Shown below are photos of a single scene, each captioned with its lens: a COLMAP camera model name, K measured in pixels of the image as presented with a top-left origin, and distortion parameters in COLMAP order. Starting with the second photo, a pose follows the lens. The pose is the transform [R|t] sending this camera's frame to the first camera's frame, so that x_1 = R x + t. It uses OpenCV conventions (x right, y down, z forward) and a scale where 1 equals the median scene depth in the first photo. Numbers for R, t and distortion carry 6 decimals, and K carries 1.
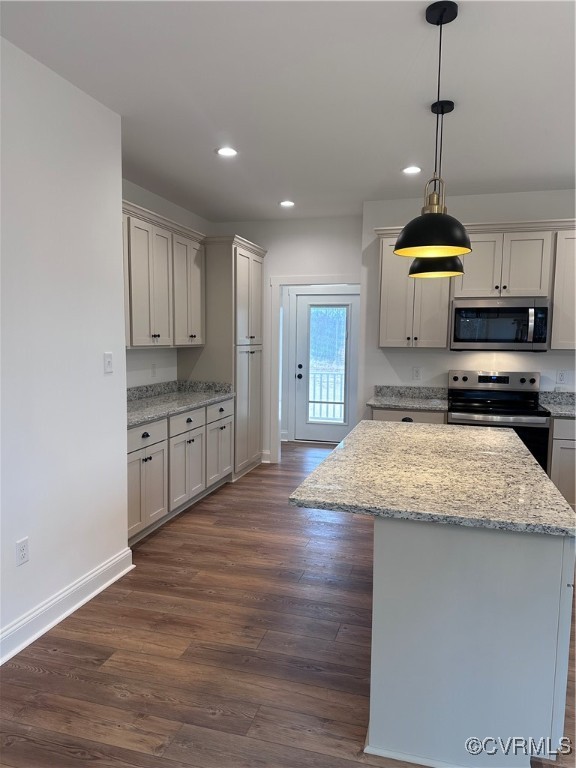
lens RADIAL K [[522.6, 0, 288.0], [0, 522.6, 384.0], [0, 0, 1]] dist [0.034002, -0.002285]
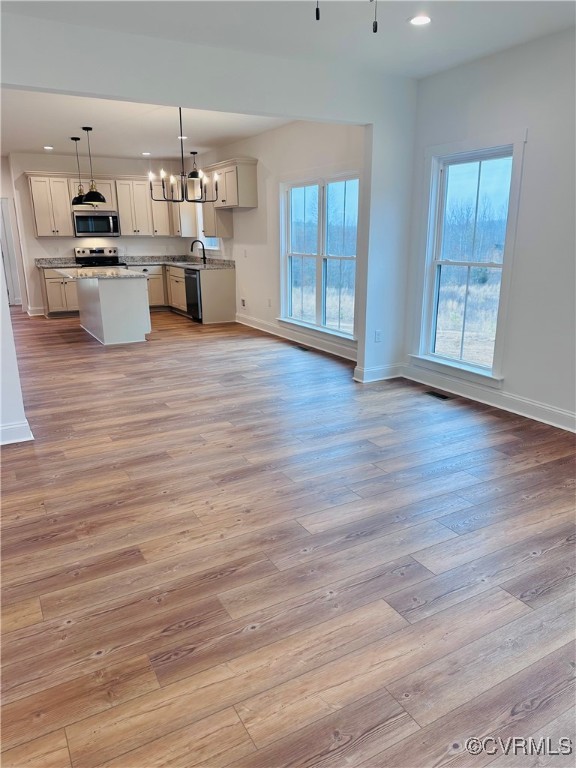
lens RADIAL K [[537.9, 0, 288.0], [0, 537.9, 384.0], [0, 0, 1]] dist [0.005641, -0.000234]
pose [[0.696259, -0.208475, 0.686849, -0.690931], [0.072986, 0.972496, 0.221189, 0.090138], [-0.714071, -0.103874, 0.692324, -1.122743]]
